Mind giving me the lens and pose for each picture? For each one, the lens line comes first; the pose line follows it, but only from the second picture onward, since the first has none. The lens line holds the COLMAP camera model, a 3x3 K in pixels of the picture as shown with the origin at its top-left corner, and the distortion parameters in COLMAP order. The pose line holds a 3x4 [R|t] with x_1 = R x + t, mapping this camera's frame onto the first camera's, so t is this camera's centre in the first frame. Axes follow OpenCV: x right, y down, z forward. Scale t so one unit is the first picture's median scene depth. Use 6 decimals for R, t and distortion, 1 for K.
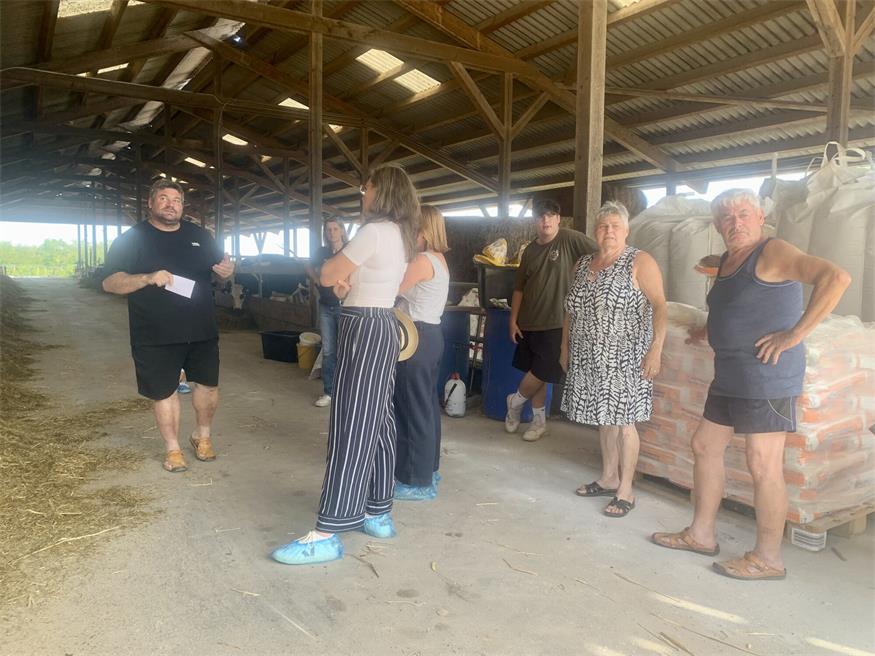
lens RADIAL K [[668.7, 0, 467.3], [0, 668.7, 299.5], [0, 0, 1]] dist [-0.003161, -0.003392]
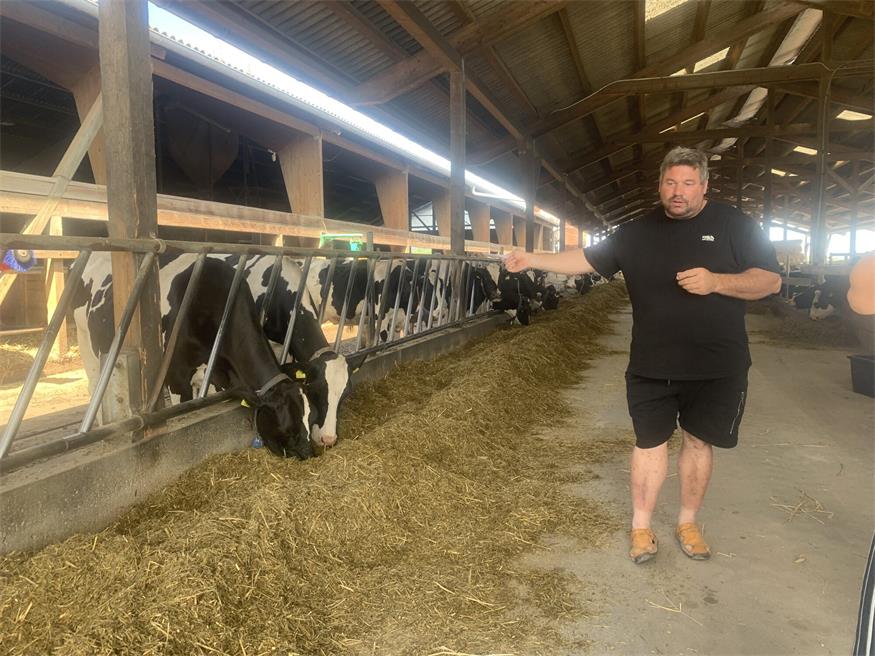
lens RADIAL K [[673.3, 0, 431.3], [0, 673.3, 328.9], [0, 0, 1]] dist [0.060147, -0.068666]
pose [[0.629963, 0.050038, -0.775011, -0.010731], [-0.019177, 0.998620, 0.048888, -0.006200], [0.776388, -0.015935, 0.630054, 0.110171]]
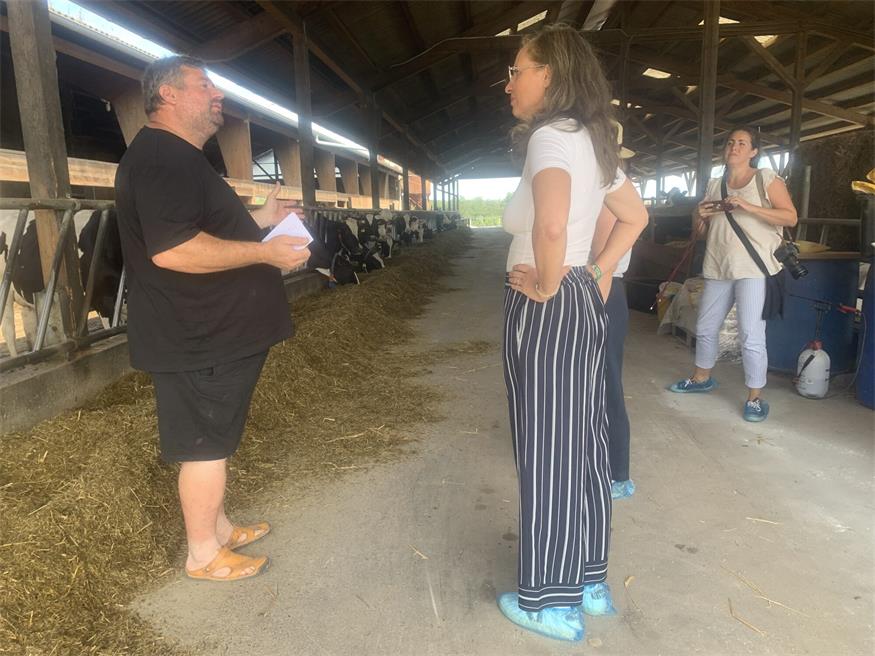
lens RADIAL K [[673.3, 0, 431.3], [0, 673.3, 328.9], [0, 0, 1]] dist [0.060147, -0.068666]
pose [[0.785396, 0.066673, -0.615393, 0.050405], [0.010792, 0.992556, 0.121309, -0.002218], [0.618900, -0.101917, 0.778830, 0.046597]]
